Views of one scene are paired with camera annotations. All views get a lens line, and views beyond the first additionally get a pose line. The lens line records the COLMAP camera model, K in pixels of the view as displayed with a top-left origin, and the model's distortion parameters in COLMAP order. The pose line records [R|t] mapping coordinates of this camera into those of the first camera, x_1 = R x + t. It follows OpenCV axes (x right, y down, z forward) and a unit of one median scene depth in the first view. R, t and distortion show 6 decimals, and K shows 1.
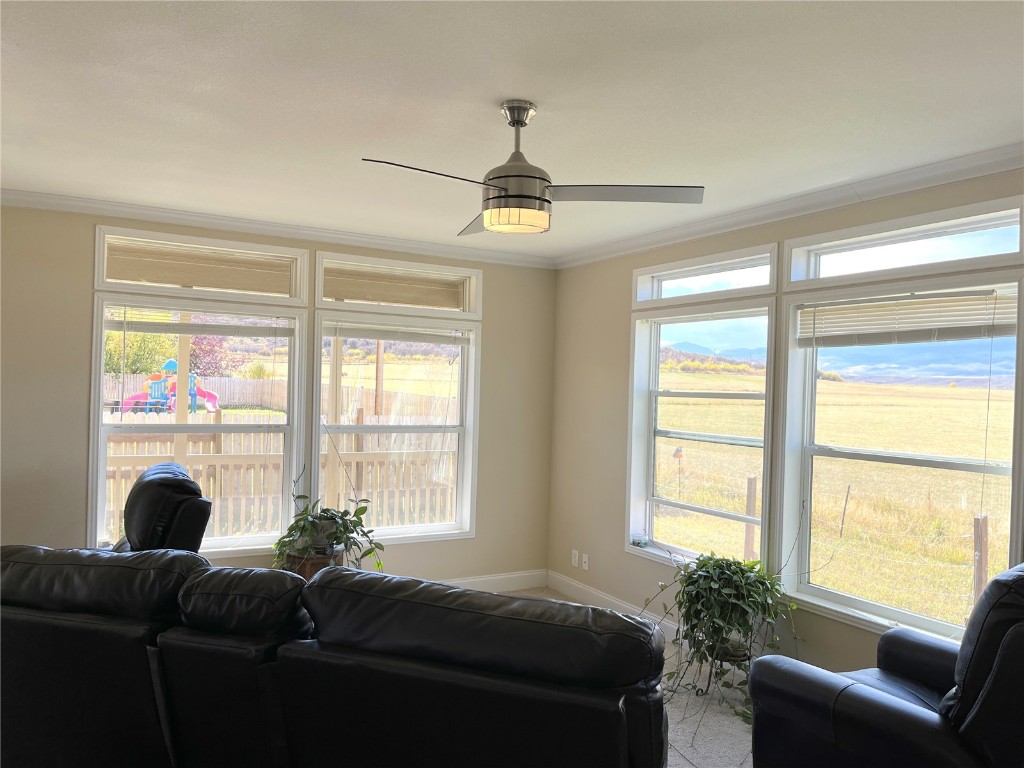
lens RADIAL K [[766.3, 0, 512.0], [0, 766.3, 384.0], [0, 0, 1]] dist [0.151024, 0.000443]
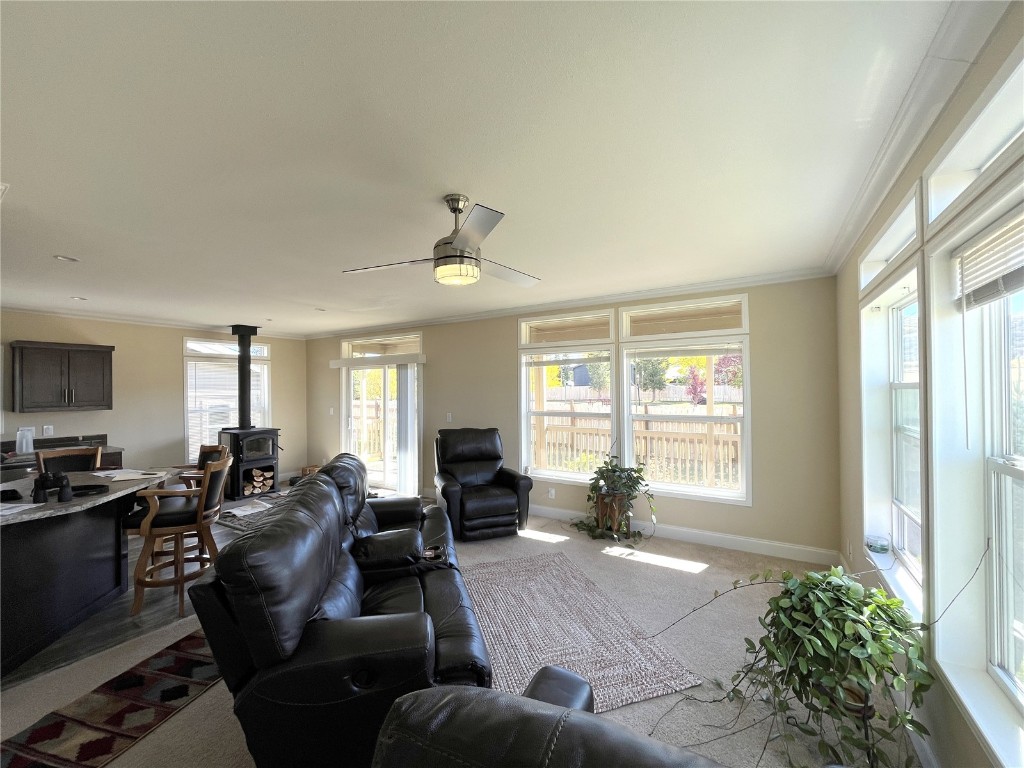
lens RADIAL K [[410.7, 0, 512.0], [0, 410.7, 384.0], [0, 0, 1]] dist [0.000407, -0.000049]
pose [[0.486785, -0.048331, -0.872184, 0.399912], [0.024137, 0.998831, -0.041877, 0.021254], [0.873188, -0.000667, 0.487383, 0.380555]]
